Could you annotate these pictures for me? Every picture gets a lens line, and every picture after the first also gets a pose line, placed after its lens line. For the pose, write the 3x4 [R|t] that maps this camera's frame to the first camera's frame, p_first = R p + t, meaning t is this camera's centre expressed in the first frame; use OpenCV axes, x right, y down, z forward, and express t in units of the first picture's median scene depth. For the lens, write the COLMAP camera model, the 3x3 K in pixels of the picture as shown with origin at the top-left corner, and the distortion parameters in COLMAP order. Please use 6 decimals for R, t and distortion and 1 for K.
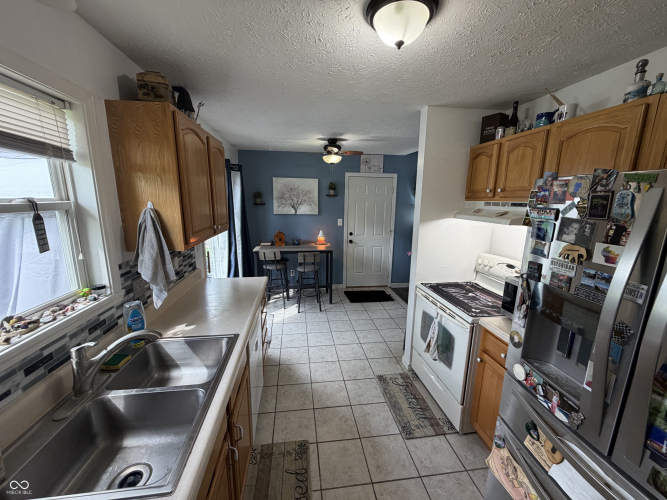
lens RADIAL K [[265.5, 0, 330.1], [0, 265.5, 249.5], [0, 0, 1]] dist [-0.002391, -0.000138]
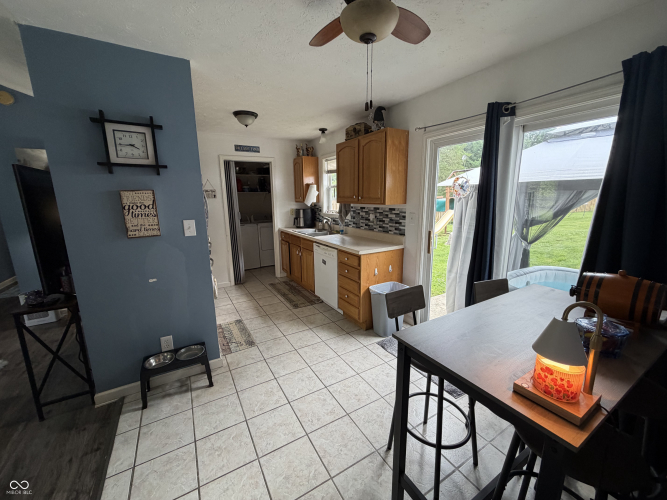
lens RADIAL K [[265.5, 0, 333.9], [0, 265.5, 248.1], [0, 0, 1]] dist [-0.002391, -0.000138]
pose [[-0.917464, 0.092952, -0.386806, 0.139106], [-0.062871, 0.926221, 0.371701, -0.158741], [0.392818, 0.365341, -0.843931, 1.000209]]
